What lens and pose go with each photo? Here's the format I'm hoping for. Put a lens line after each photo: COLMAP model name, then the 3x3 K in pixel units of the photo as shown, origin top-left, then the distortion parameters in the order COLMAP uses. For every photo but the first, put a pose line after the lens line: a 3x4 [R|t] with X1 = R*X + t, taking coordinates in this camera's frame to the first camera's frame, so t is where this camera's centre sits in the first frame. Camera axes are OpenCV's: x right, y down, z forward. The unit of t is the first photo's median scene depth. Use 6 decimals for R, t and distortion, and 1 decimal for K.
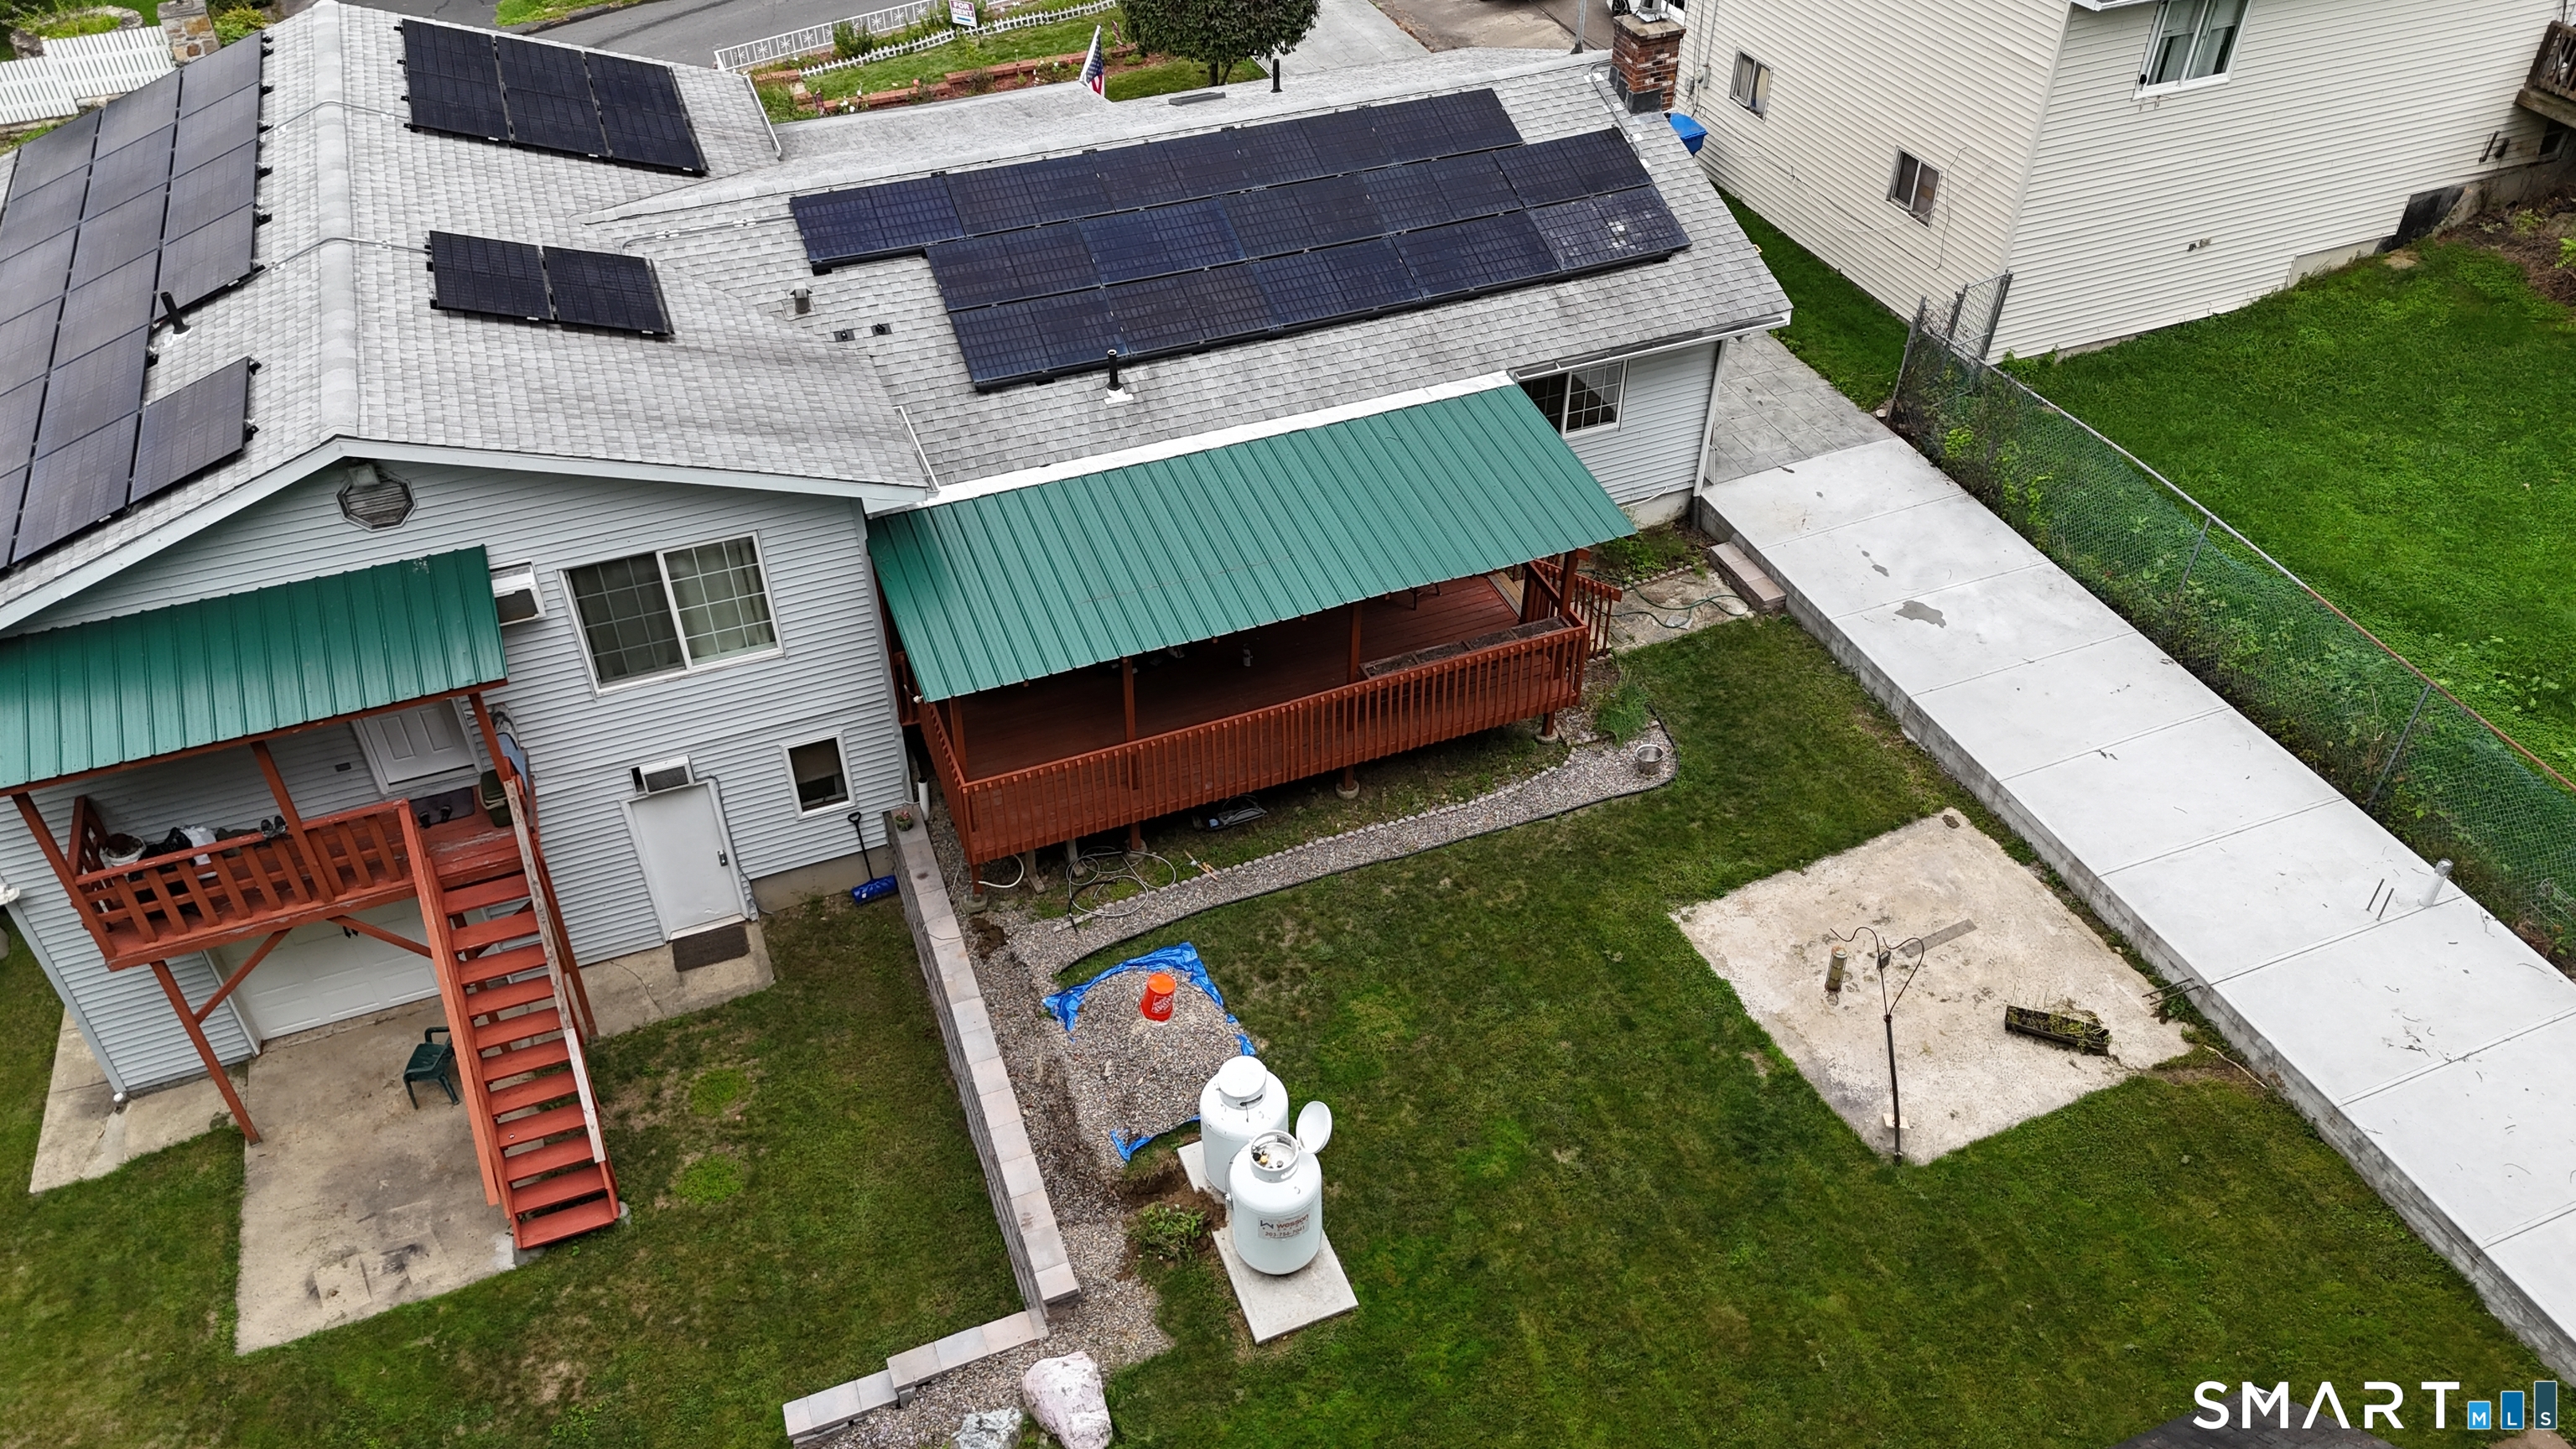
lens RADIAL K [[1921.1, 0, 1288.0], [0, 1921.1, 724.5], [0, 0, 1]] dist [0.088111, -0.084348]
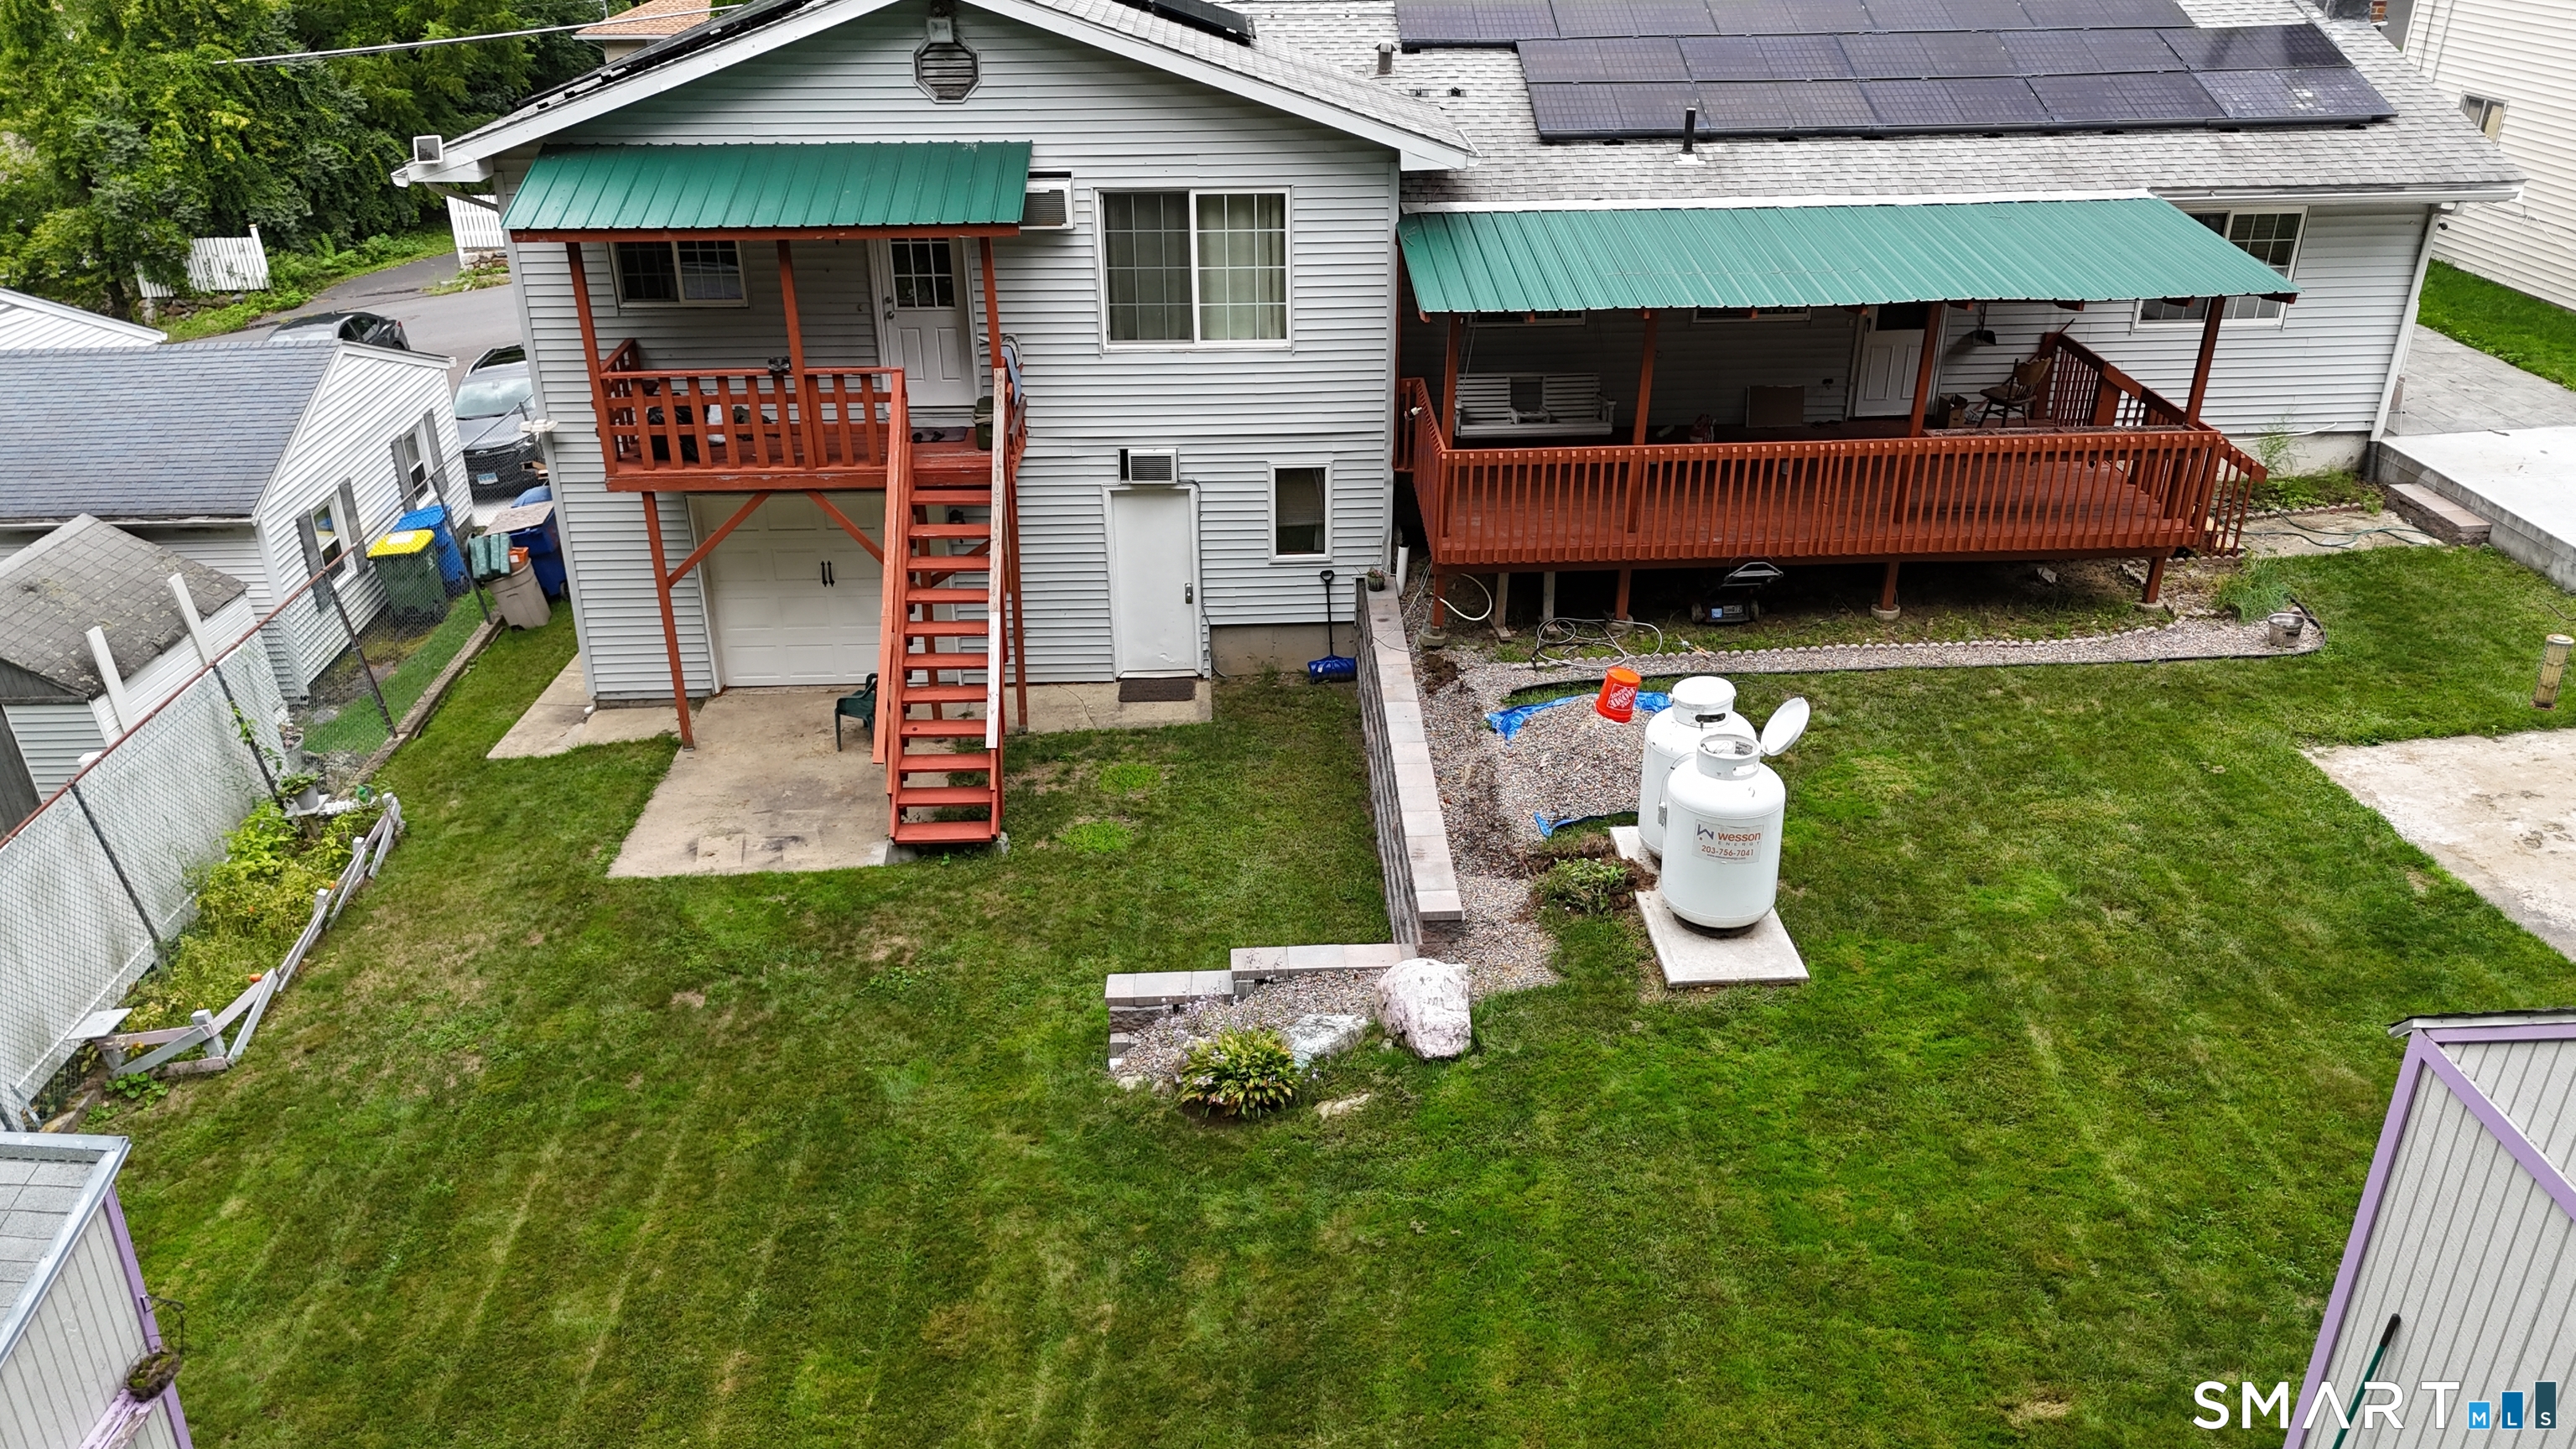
lens RADIAL K [[1921.1, 0, 1288.0], [0, 1921.1, 724.5], [0, 0, 1]] dist [0.088111, -0.084348]
pose [[0.944866, 0.139564, -0.296227, 0.047712], [-0.208614, 0.953843, -0.216019, 0.360913], [0.252405, 0.265906, 0.930369, 0.169579]]
